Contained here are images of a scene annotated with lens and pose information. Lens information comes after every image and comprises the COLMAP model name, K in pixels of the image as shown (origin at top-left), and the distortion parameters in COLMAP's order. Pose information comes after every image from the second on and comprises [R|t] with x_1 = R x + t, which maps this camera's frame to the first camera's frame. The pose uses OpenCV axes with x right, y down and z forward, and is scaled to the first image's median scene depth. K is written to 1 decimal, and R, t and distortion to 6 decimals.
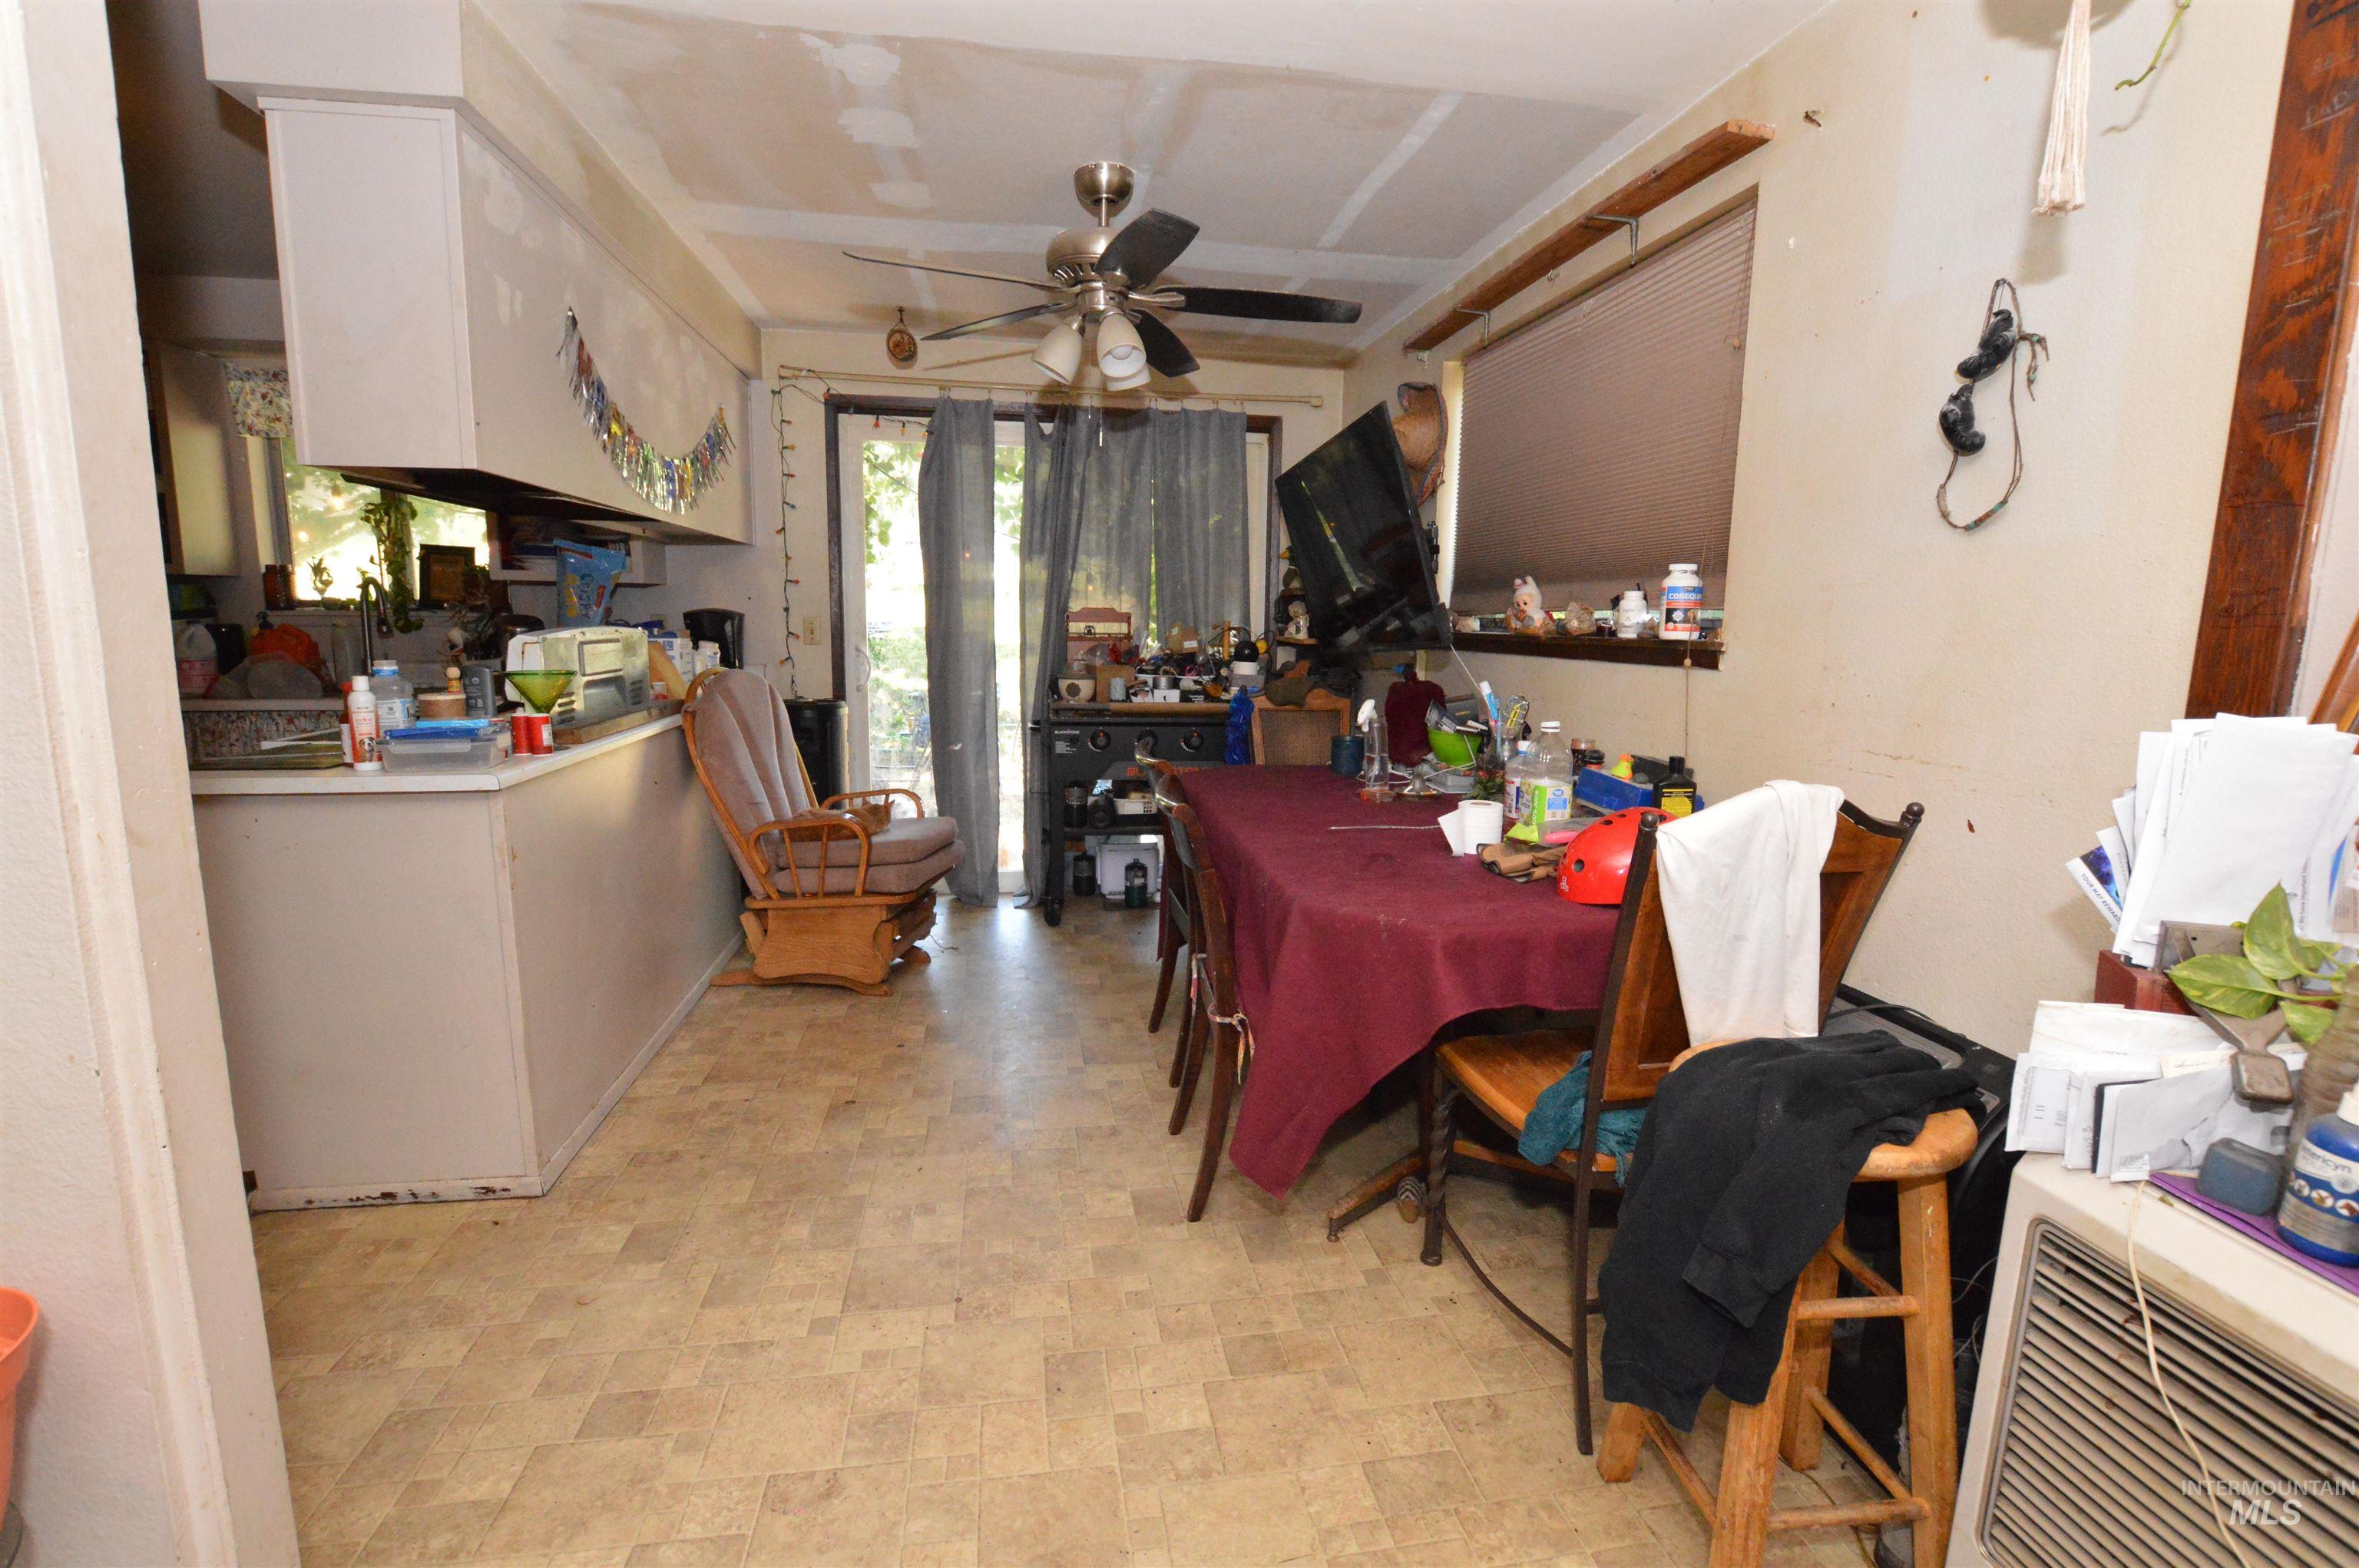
lens RADIAL K [[1073.6, 0, 1175.1], [0, 1073.6, 769.3], [0, 0, 1]] dist [-0.012979, 0.000278]
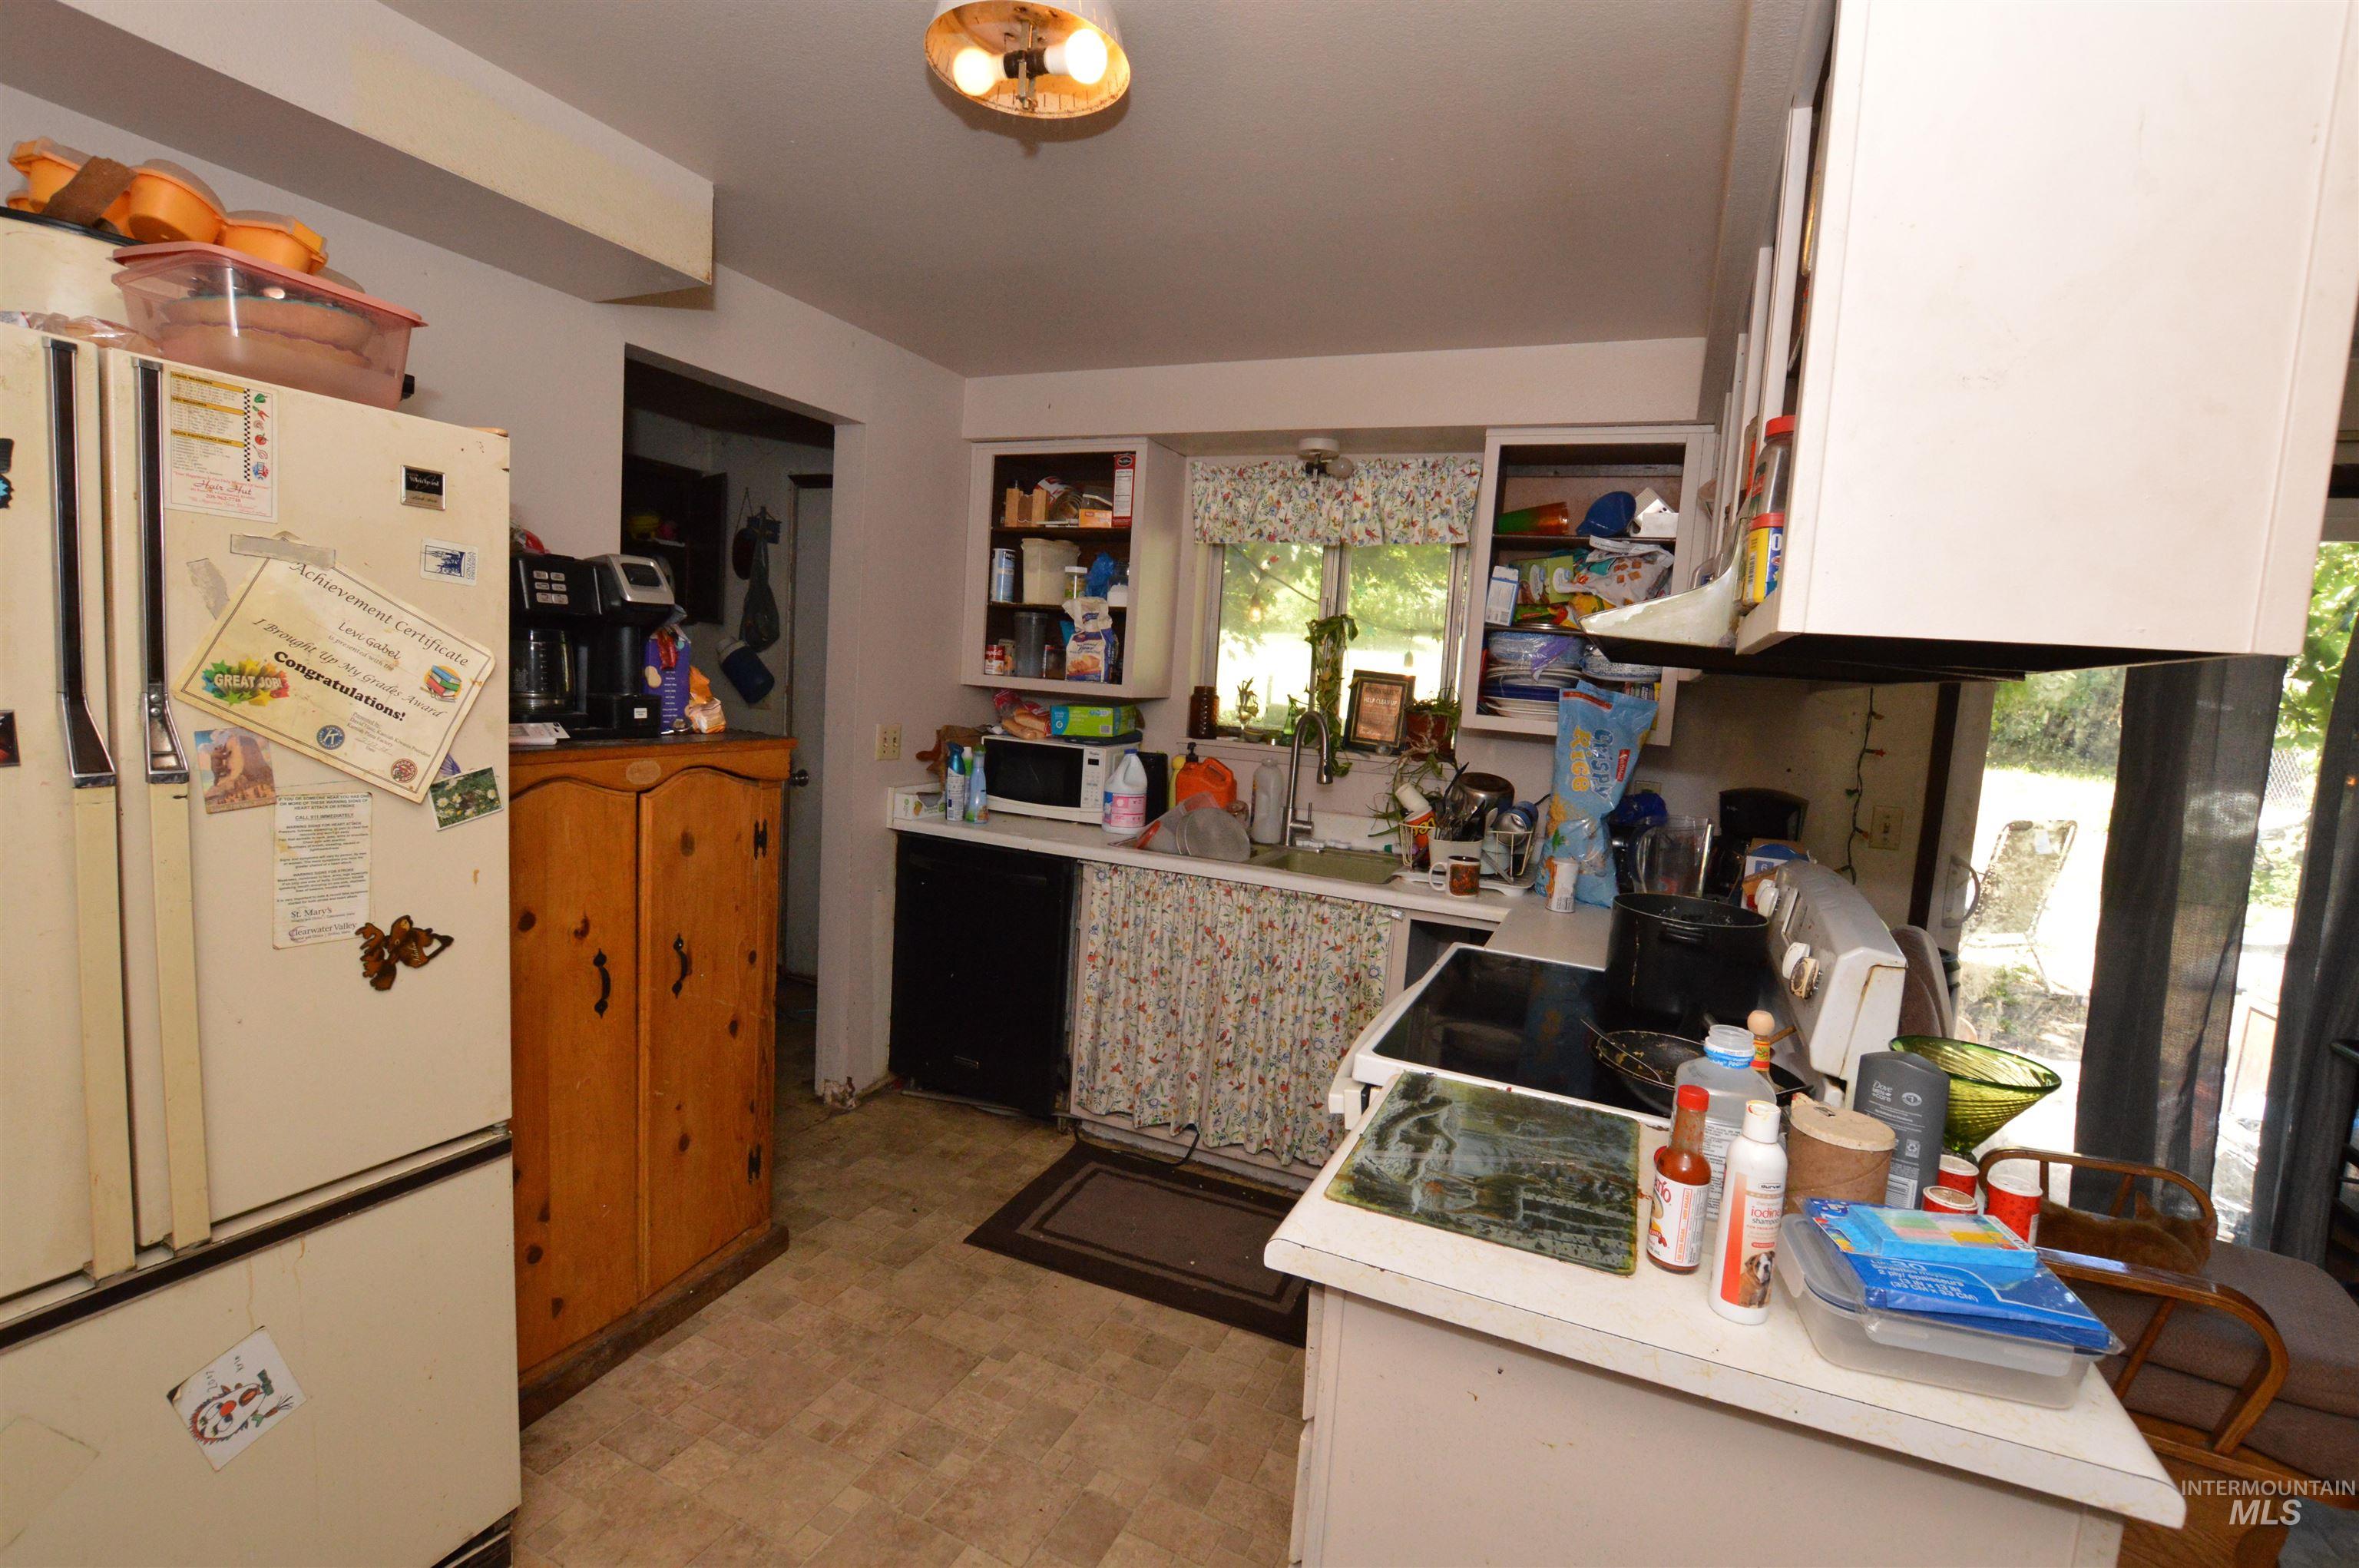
lens RADIAL K [[1073.6, 0, 1184.3], [0, 1073.6, 771.0], [0, 0, 1]] dist [-0.012979, 0.000278]
pose [[0.840405, 0.093825, -0.533776, -0.385166], [-0.130351, 0.990982, -0.031041, -0.095255], [0.526050, 0.095665, 0.845056, 0.254805]]
